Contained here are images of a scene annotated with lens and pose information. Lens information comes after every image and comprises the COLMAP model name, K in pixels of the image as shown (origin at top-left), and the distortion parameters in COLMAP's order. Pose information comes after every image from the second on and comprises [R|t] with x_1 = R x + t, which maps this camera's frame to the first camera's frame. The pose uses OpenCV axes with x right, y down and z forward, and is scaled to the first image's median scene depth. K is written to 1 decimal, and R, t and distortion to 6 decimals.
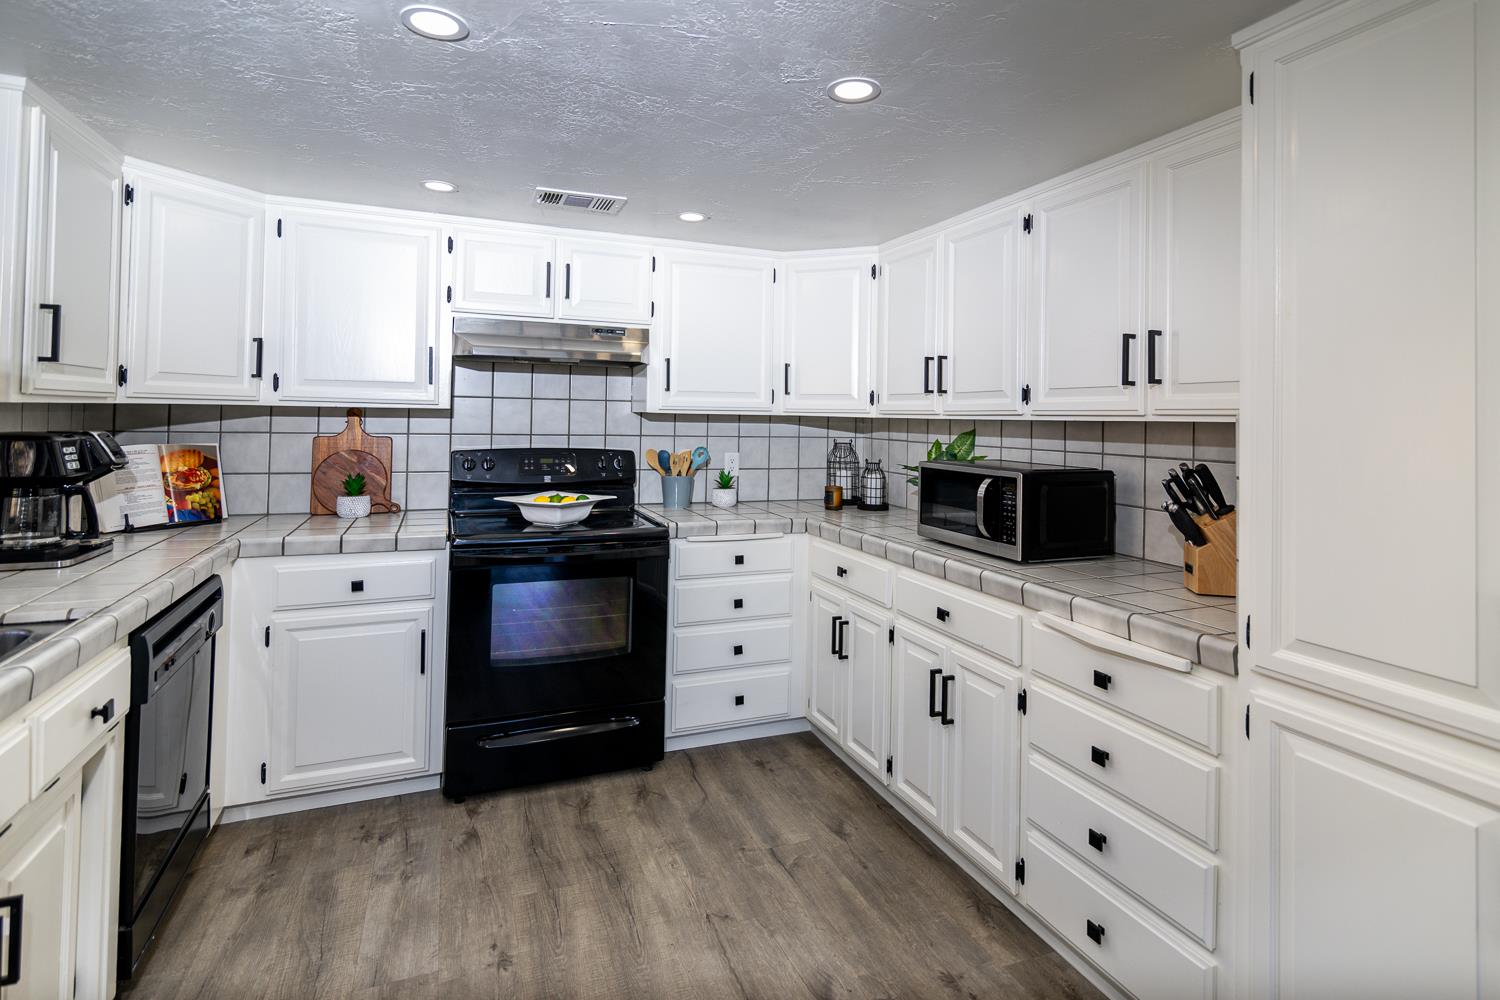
lens RADIAL K [[721.9, 0, 720.6], [0, 721.9, 407.5], [0, 0, 1]] dist [0.004478, -0.001503]
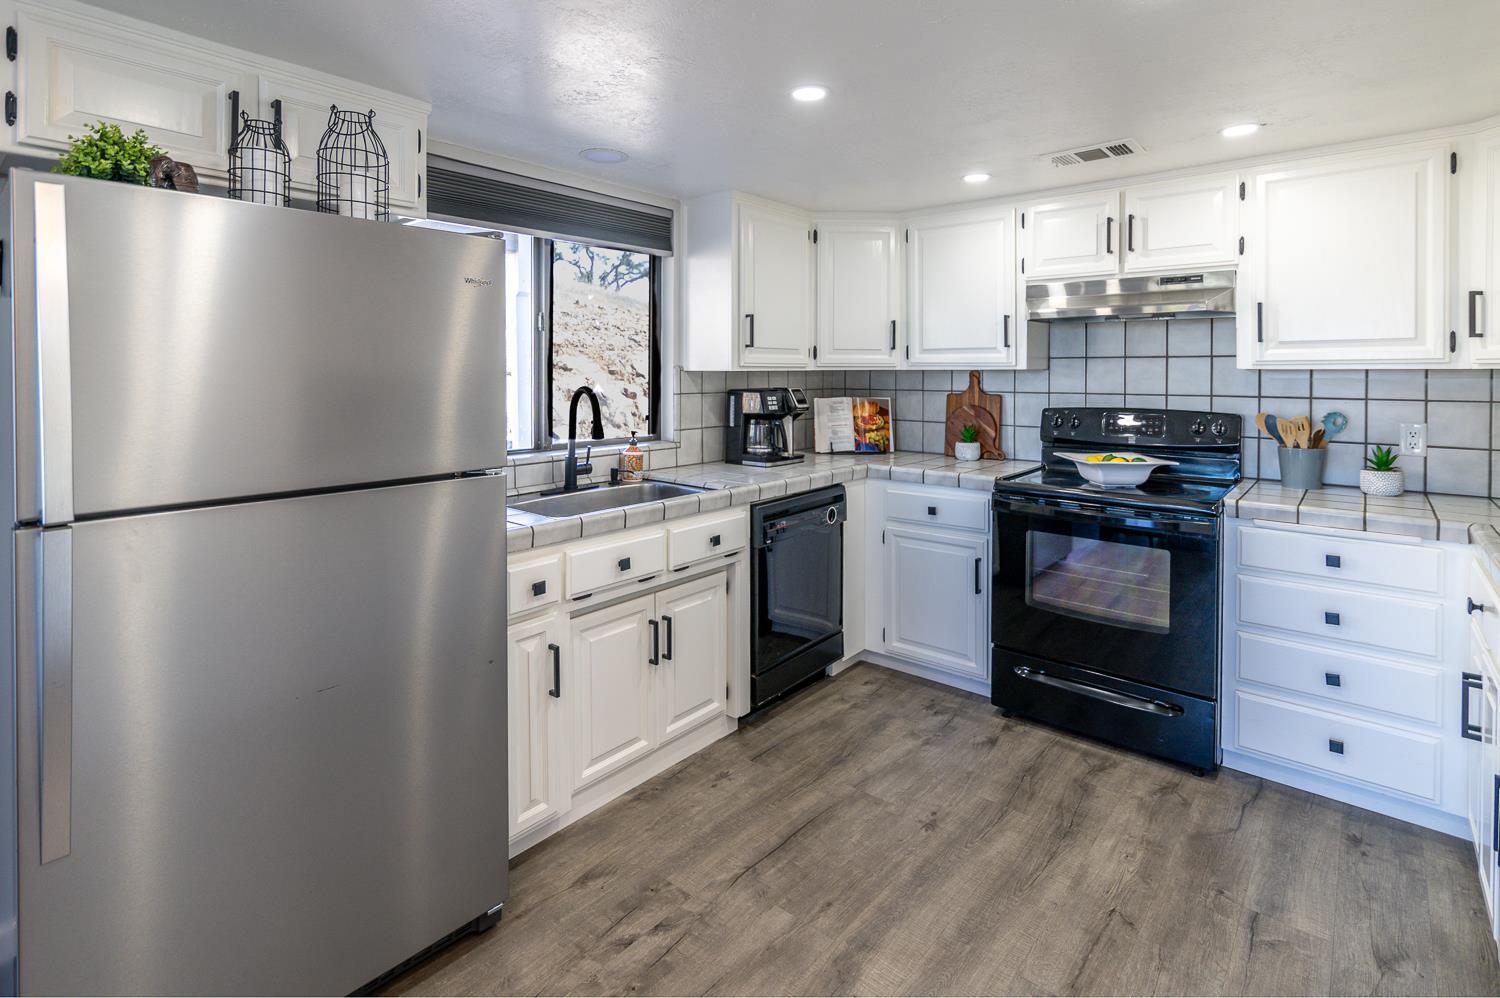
lens RADIAL K [[721.9, 0, 784.4], [0, 721.9, 380.9], [0, 0, 1]] dist [0.004478, -0.001503]
pose [[0.496464, -0.007983, -0.868020, 0.446043], [0.017472, 0.999847, 0.000798, 0.013066], [0.867881, -0.015563, 0.496528, 0.142037]]
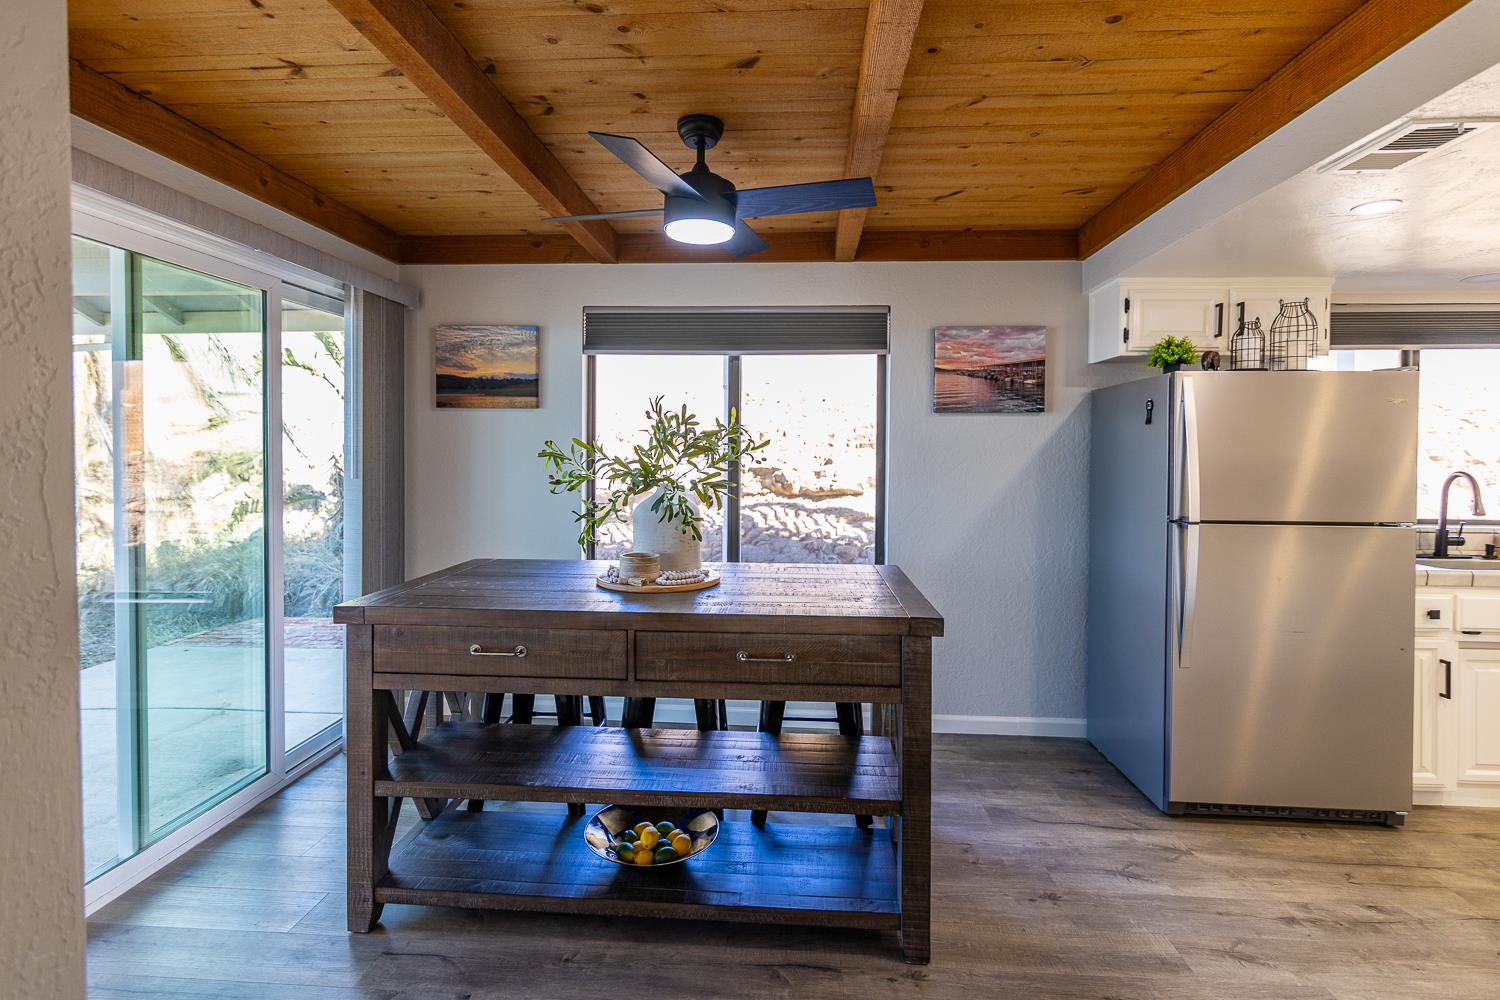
lens RADIAL K [[721.9, 0, 738.6], [0, 721.9, 462.4], [0, 0, 1]] dist [0.004478, -0.001503]
pose [[-0.433624, -0.010849, -0.901028, 1.073156], [-0.007114, 0.999938, -0.008616, 0.019584], [0.901066, 0.002673, -0.433675, -0.174559]]
